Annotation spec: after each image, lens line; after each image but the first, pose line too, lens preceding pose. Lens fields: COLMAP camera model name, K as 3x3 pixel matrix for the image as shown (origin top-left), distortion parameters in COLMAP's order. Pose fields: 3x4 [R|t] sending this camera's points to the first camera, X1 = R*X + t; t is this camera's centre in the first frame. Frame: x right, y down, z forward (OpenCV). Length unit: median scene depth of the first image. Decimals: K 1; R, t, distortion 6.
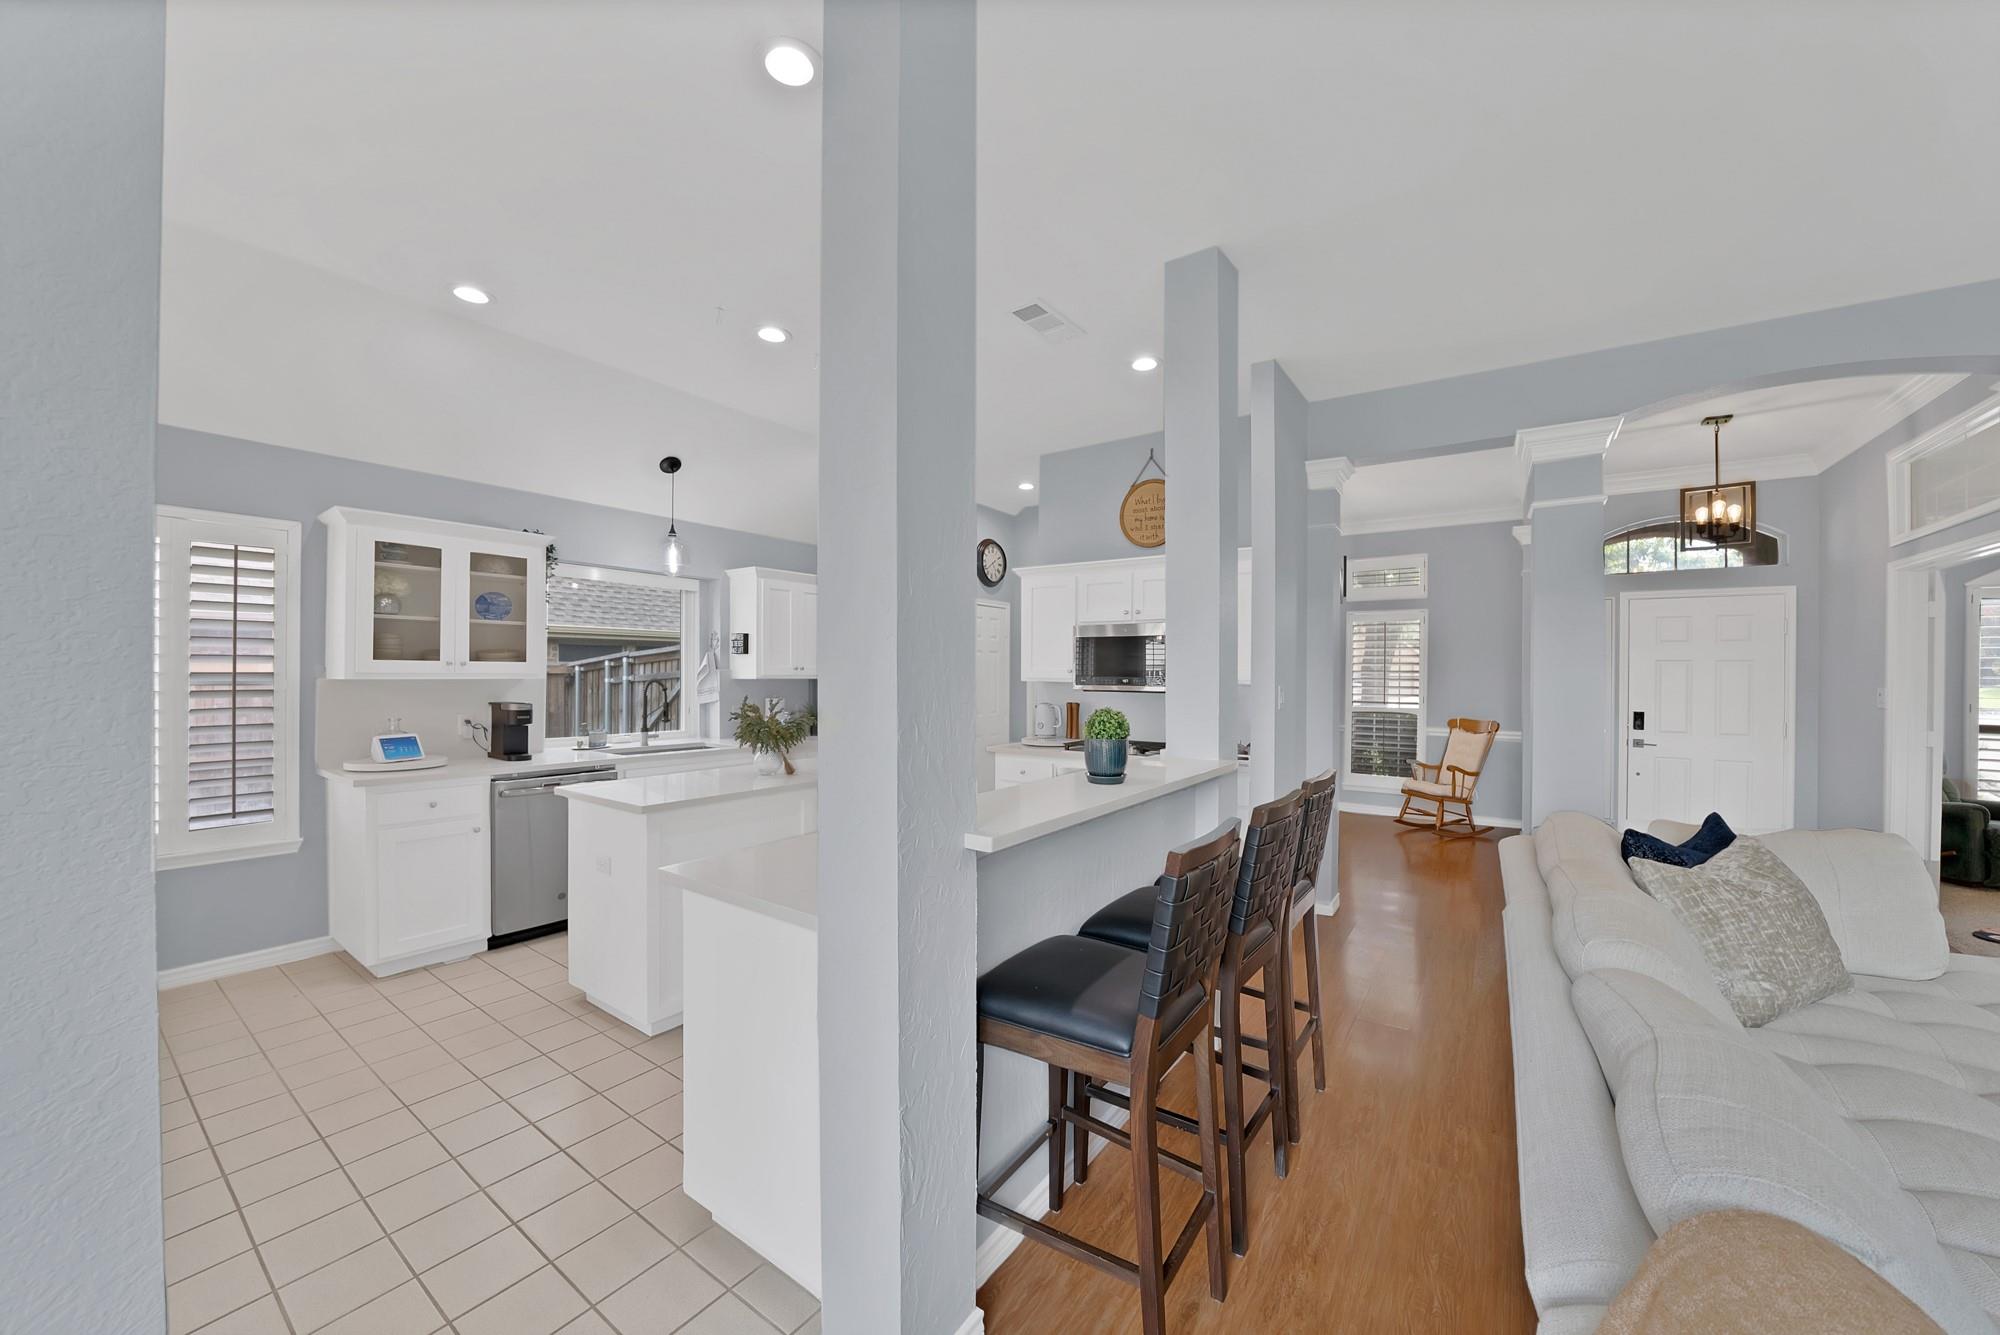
lens RADIAL K [[719.8, 0, 1000.9], [0, 719.8, 671.2], [0, 0, 1]] dist [-0.023864, -0.000066]
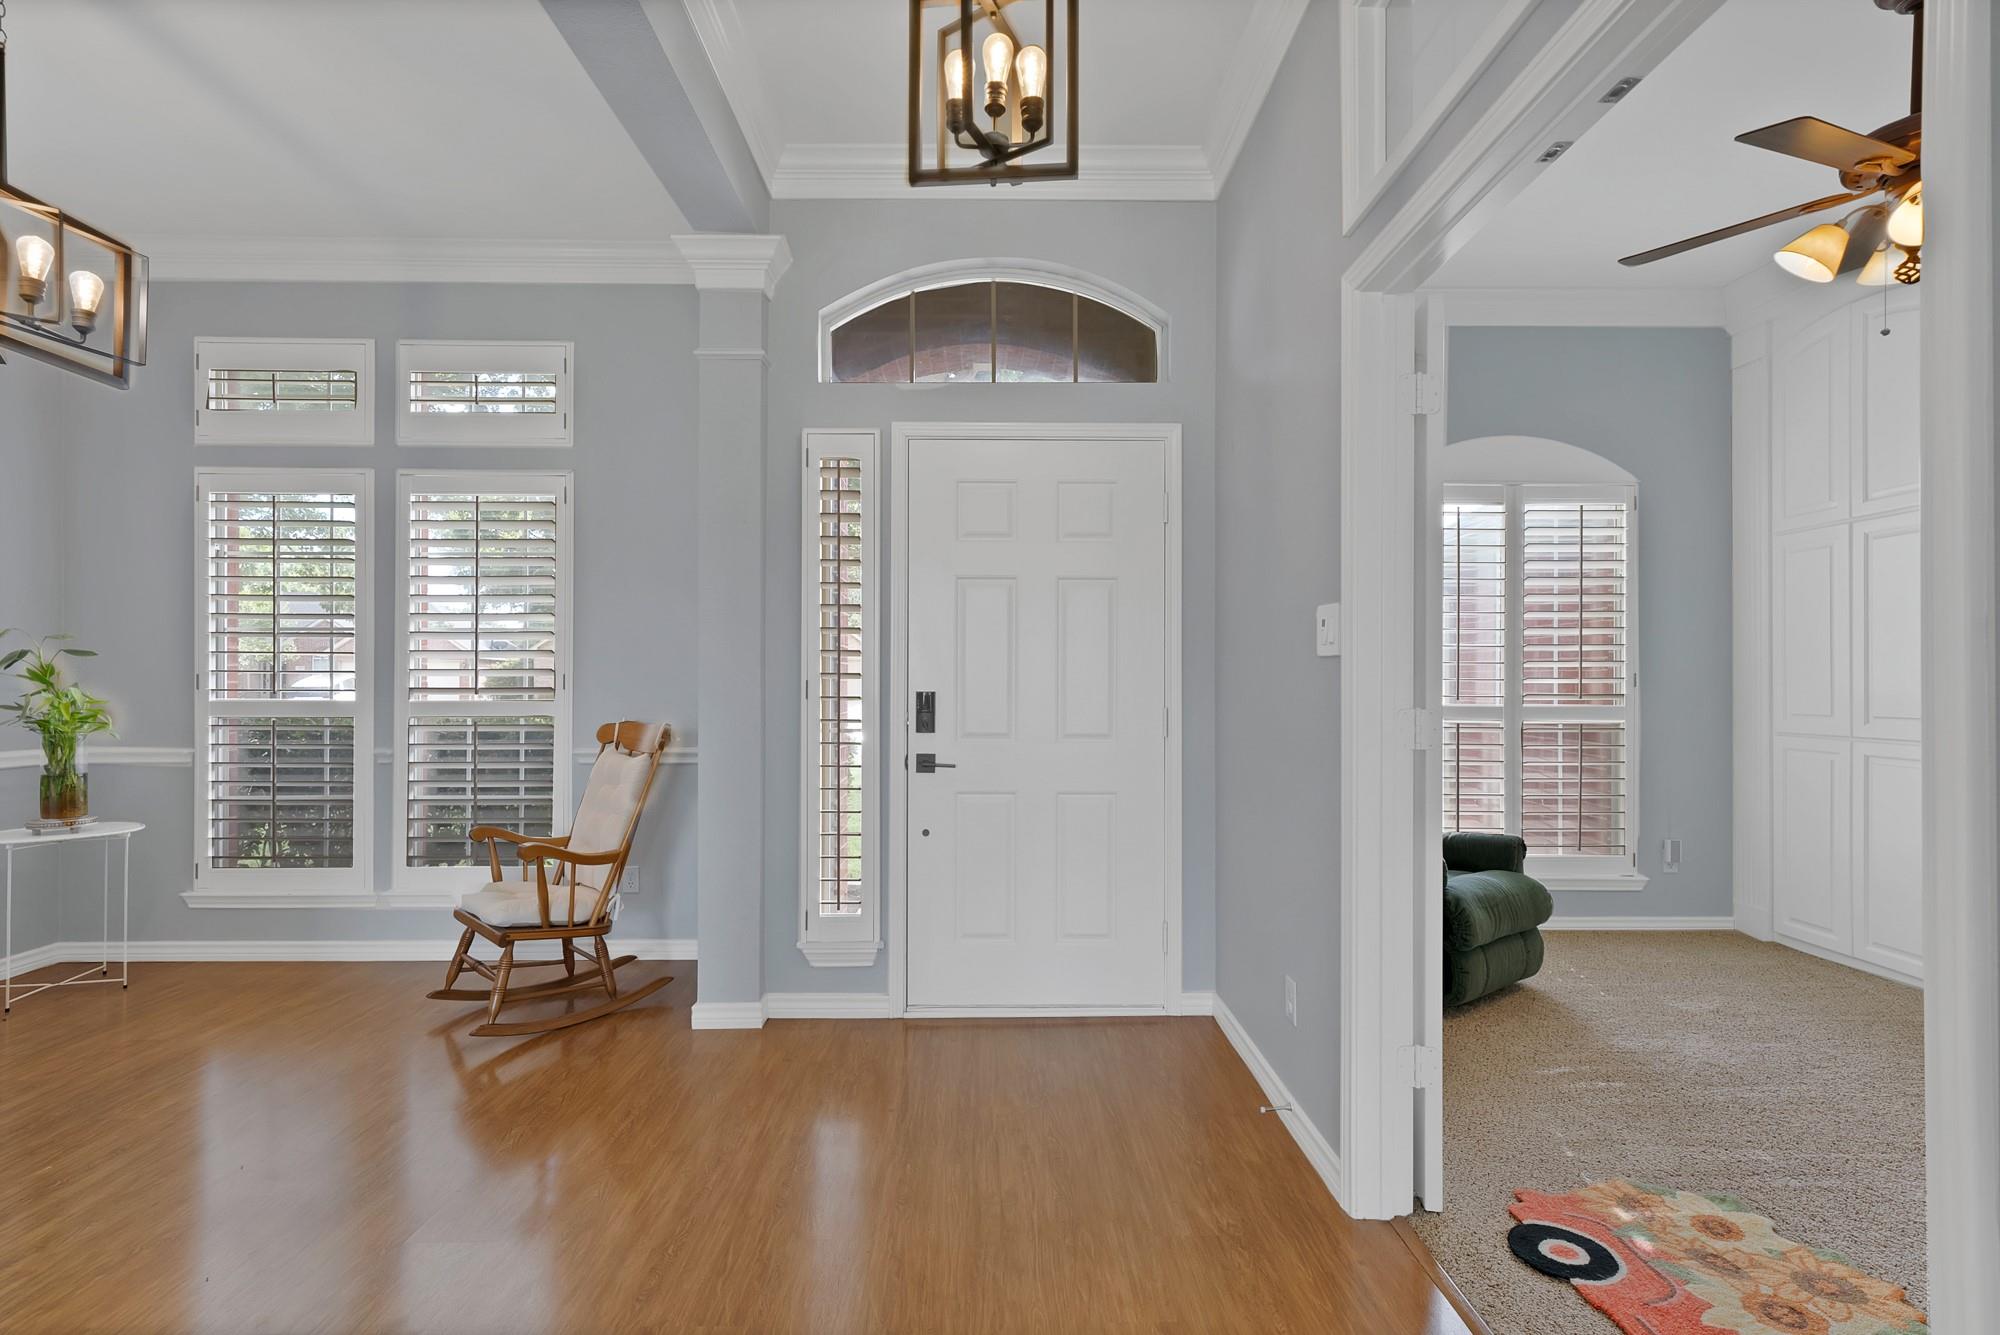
lens RADIAL K [[928.9, 0, 999.0], [0, 928.9, 676.4], [0, 0, 1]] dist [0.002955, 0.000406]
pose [[0.809463, -0.002080, 0.587168, 0.782157], [0.002207, 0.999997, 0.000500, 0.061970], [-0.587167, 0.000891, 0.809465, 0.654935]]
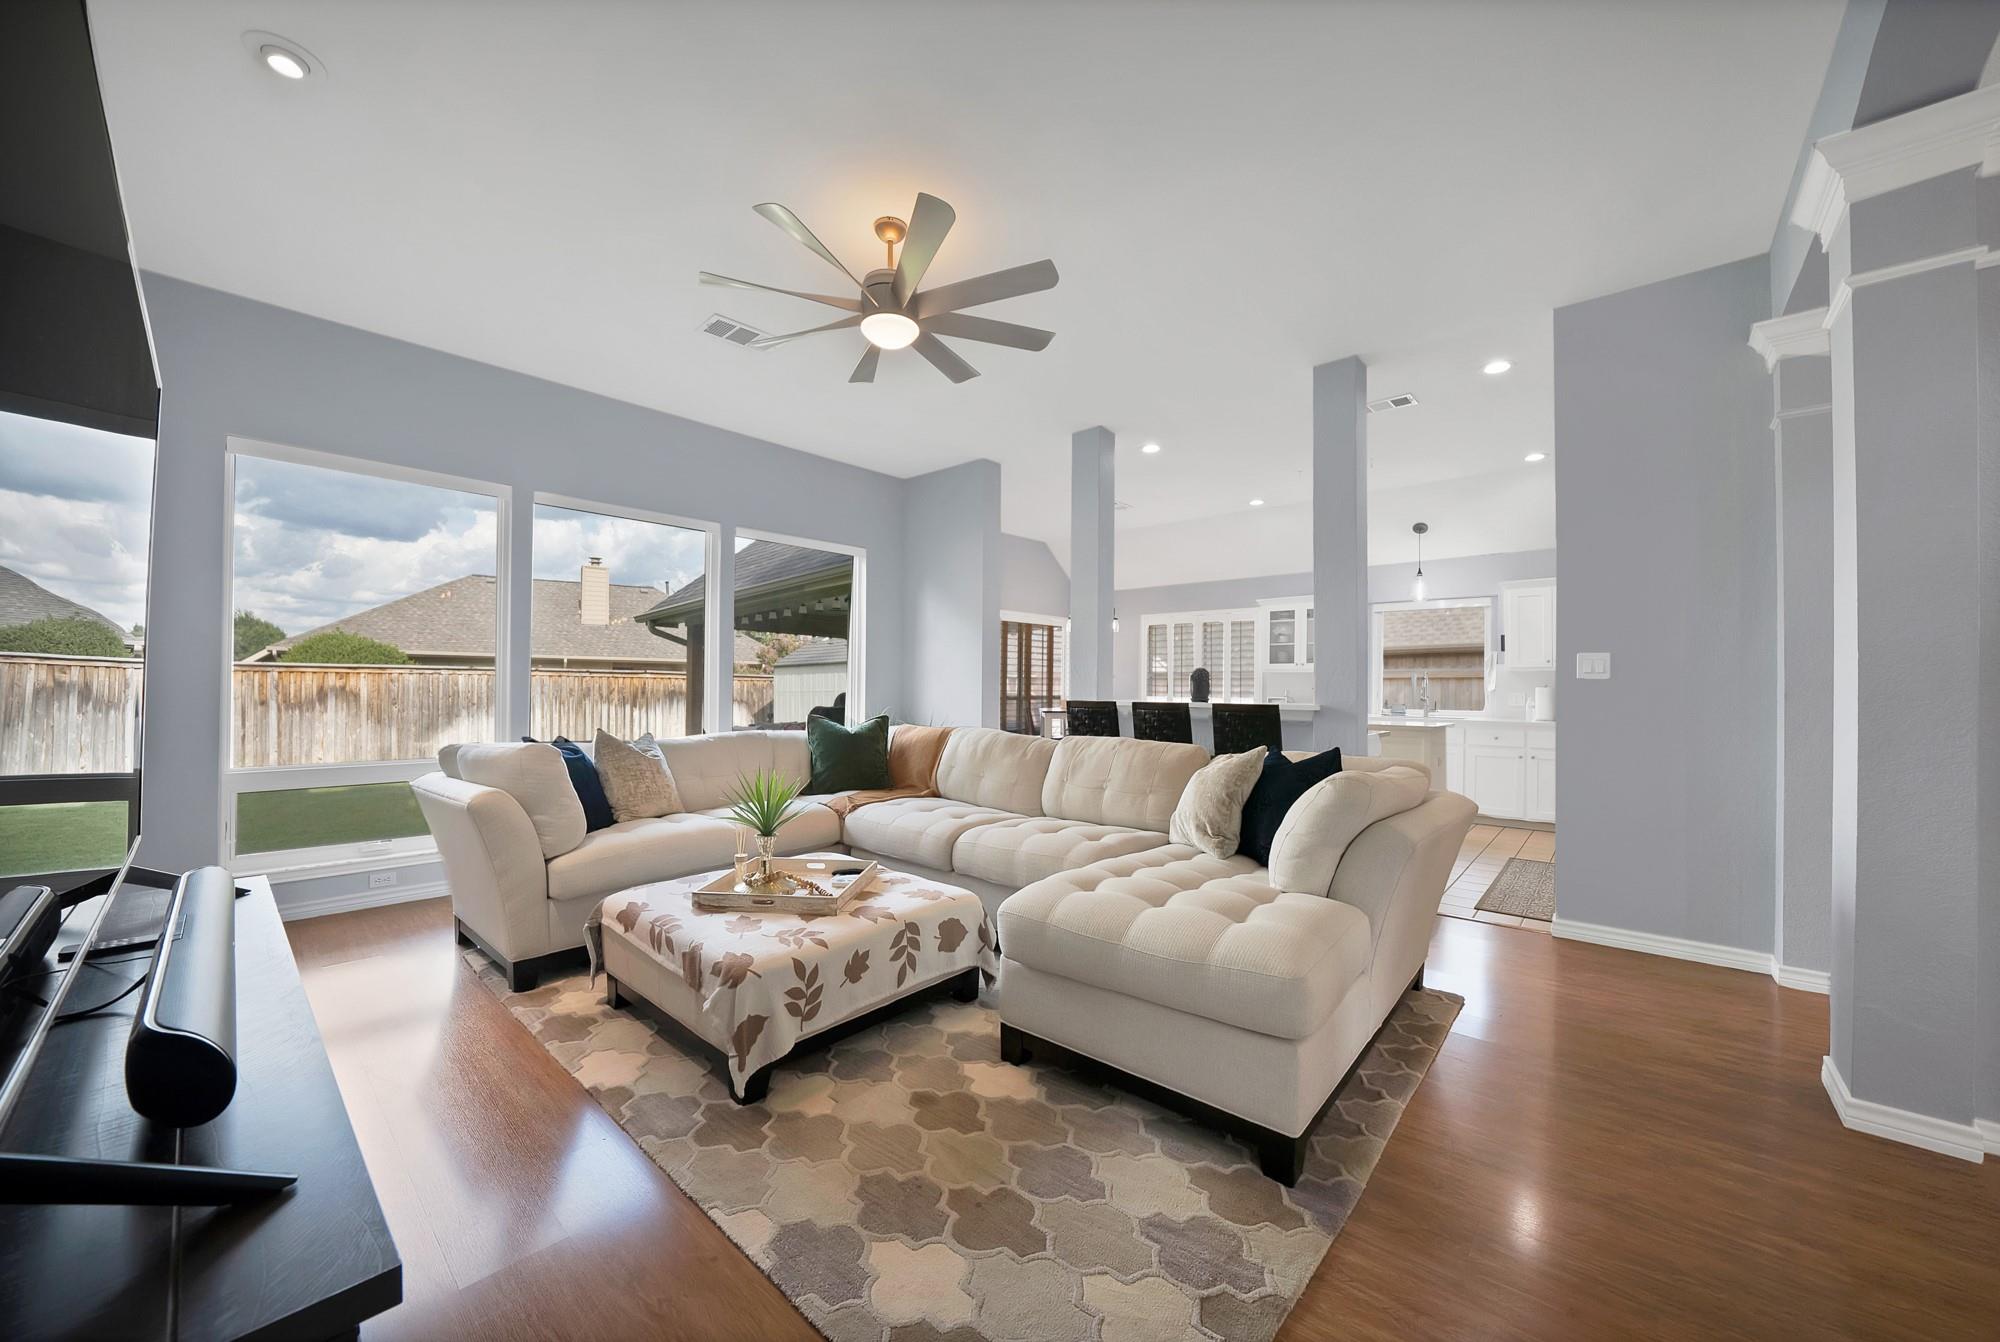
lens RADIAL K [[723.2, 0, 1004.6], [0, 723.2, 679.9], [0, 0, 1]] dist [-0.021471, 0.002441]
pose [[-0.111621, -0.017672, -0.993594, 1.193048], [-0.005669, 0.999837, -0.017147, 0.063329], [0.993735, 0.003719, -0.111703, 0.325356]]
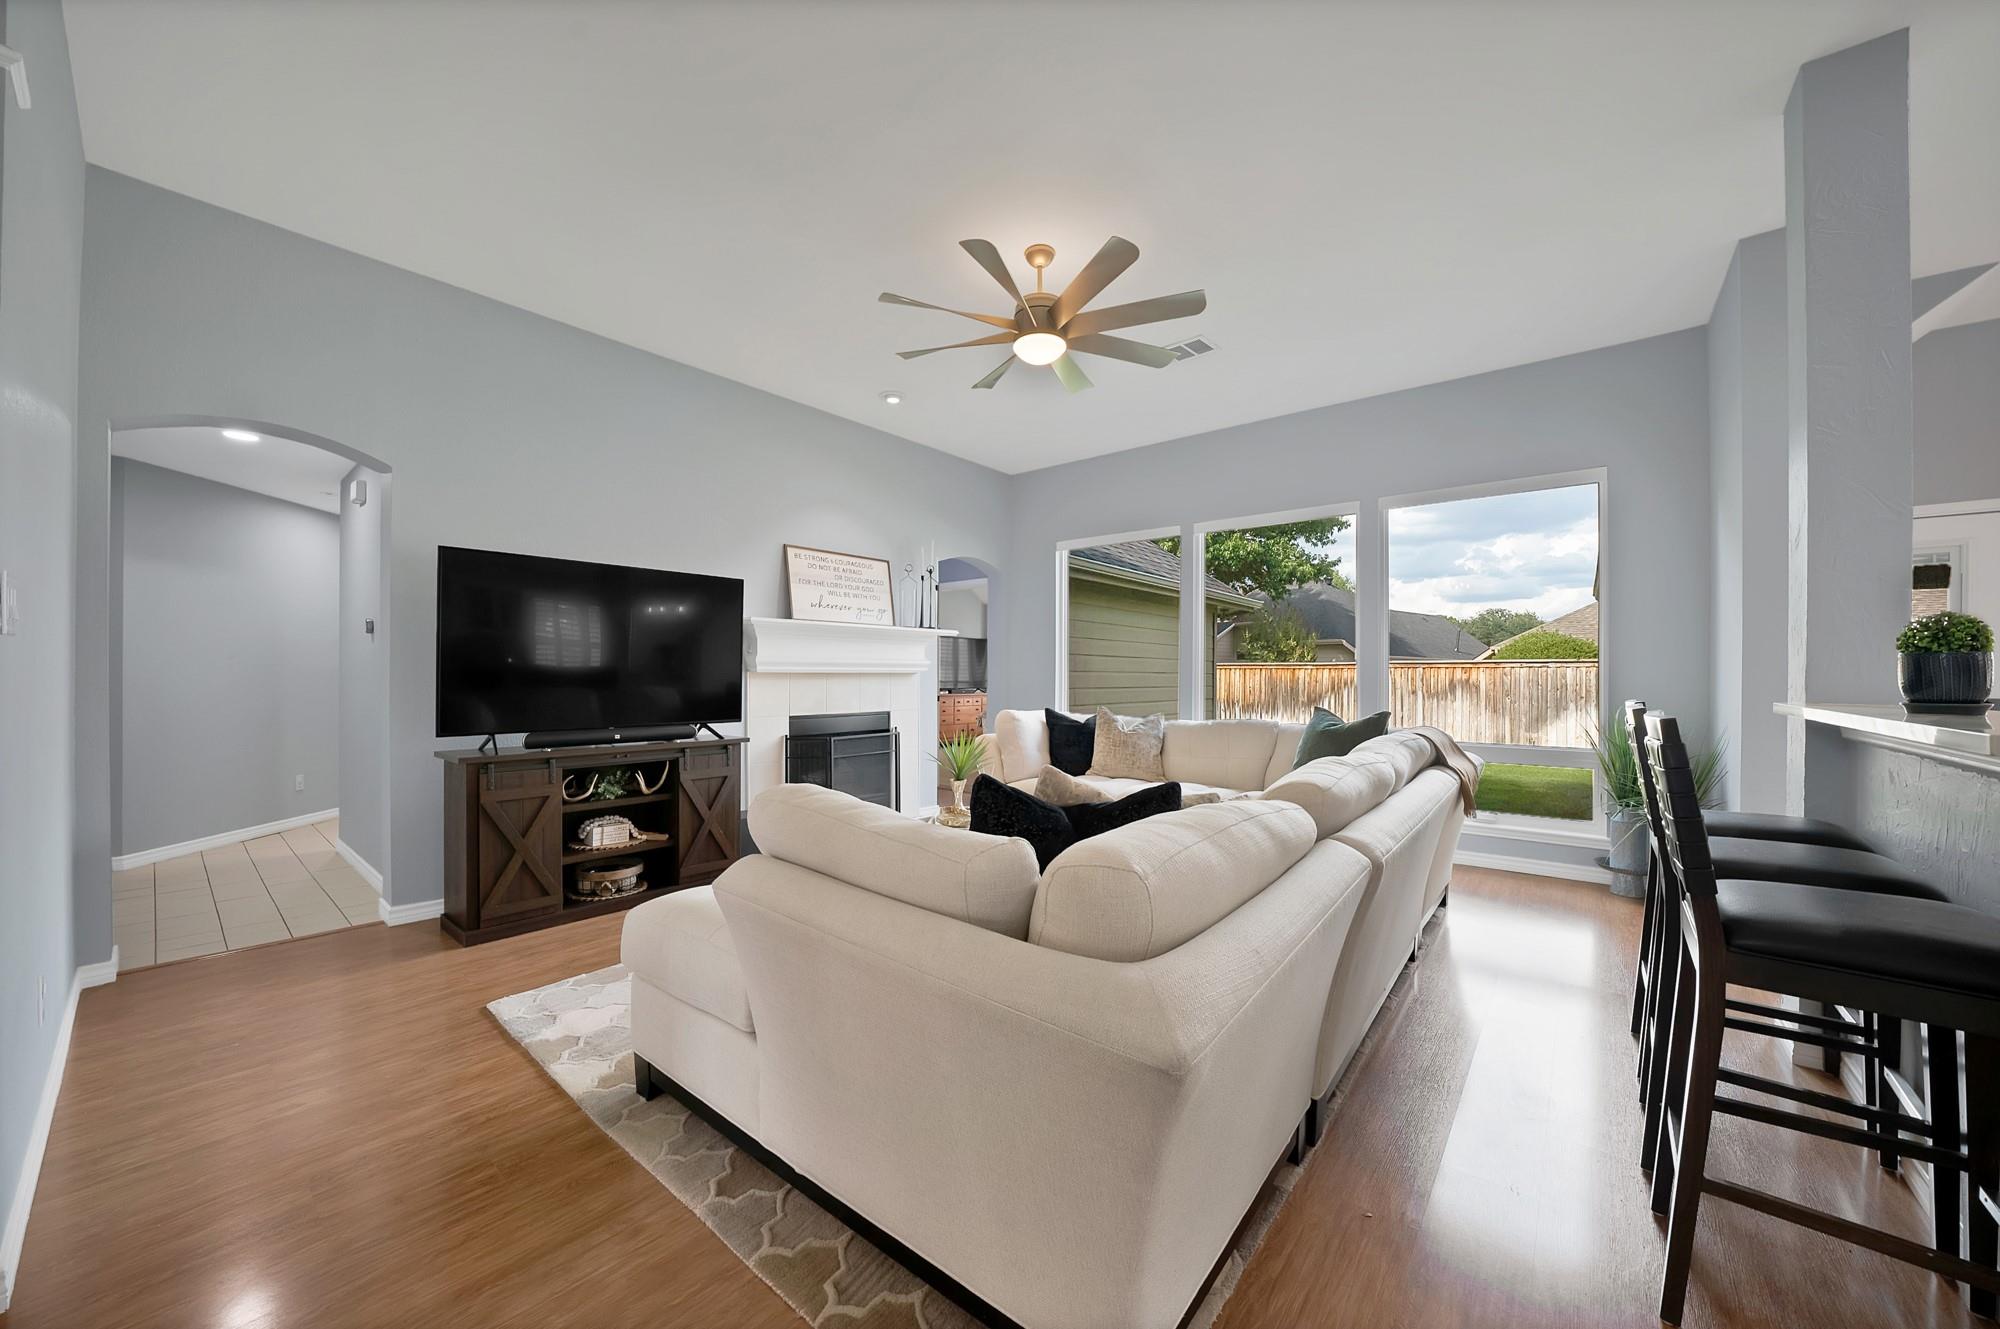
lens RADIAL K [[719.8, 0, 1000.9], [0, 719.8, 668.2], [0, 0, 1]] dist [-0.023864, -0.000066]
pose [[-0.996638, -0.009417, 0.081394, 0.509694], [-0.010365, 0.999883, -0.011232, 0.062462], [-0.081279, -0.012038, -0.996619, 0.881528]]
